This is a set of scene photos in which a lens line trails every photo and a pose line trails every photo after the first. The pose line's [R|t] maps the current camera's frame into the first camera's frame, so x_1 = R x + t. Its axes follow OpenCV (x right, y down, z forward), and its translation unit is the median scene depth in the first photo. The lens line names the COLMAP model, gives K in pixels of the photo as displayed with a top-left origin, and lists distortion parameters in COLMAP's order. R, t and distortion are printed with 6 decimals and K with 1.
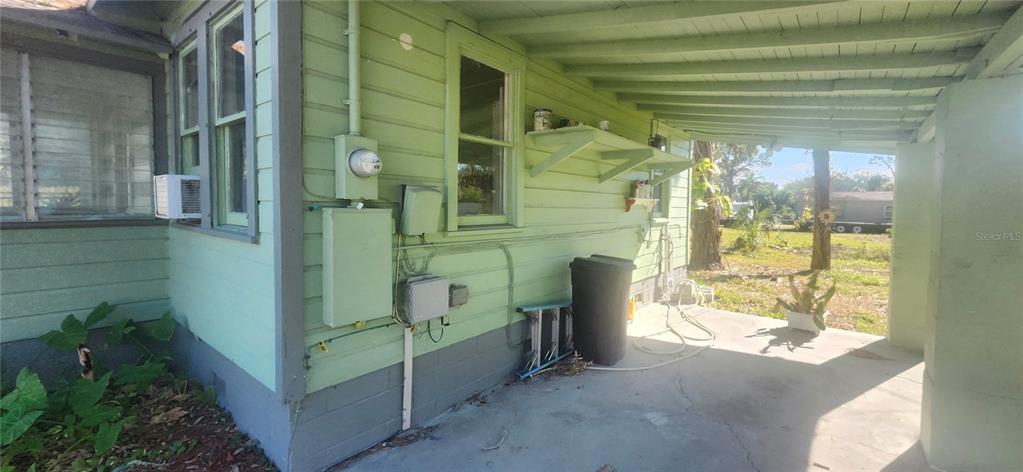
lens RADIAL K [[406.2, 0, 513.5], [0, 406.2, 244.1], [0, 0, 1]] dist [-0.000152, -0.000108]
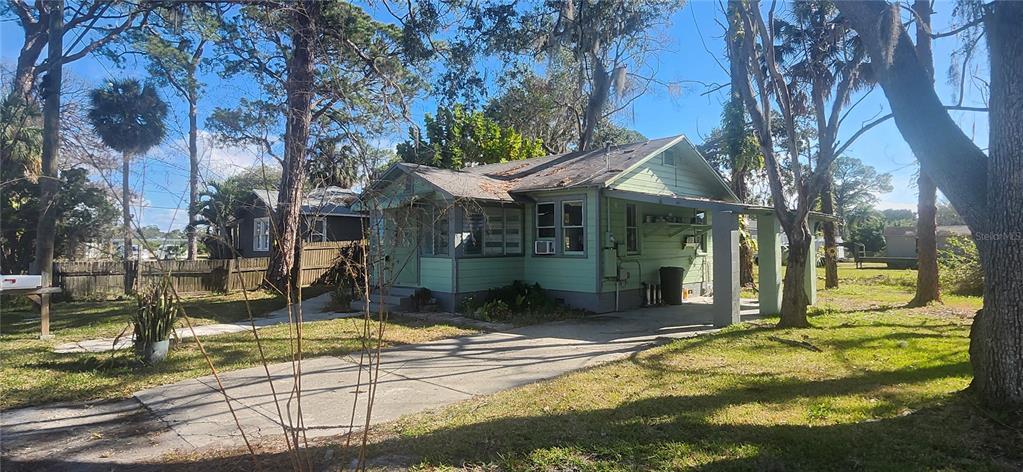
lens RADIAL K [[413.6, 0, 522.7], [0, 413.6, 233.7], [0, 0, 1]] dist [0.000023, 0.000427]
pose [[0.991665, -0.006765, -0.128665, -0.582655], [-0.008082, 0.993388, -0.114524, 0.195739], [0.128589, 0.114609, 0.985053, -2.647760]]
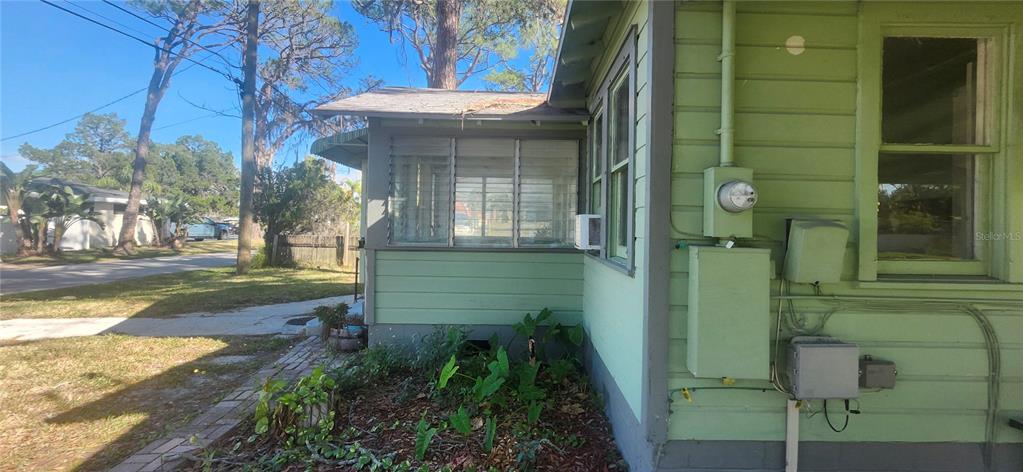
lens RADIAL K [[413.6, 0, 522.7], [0, 413.6, 233.7], [0, 0, 1]] dist [0.000023, 0.000427]
pose [[0.651115, -0.001758, -0.758977, 0.006218], [-0.077169, 0.994662, -0.068506, -0.017679], [0.755046, 0.103175, 0.647504, 0.065976]]
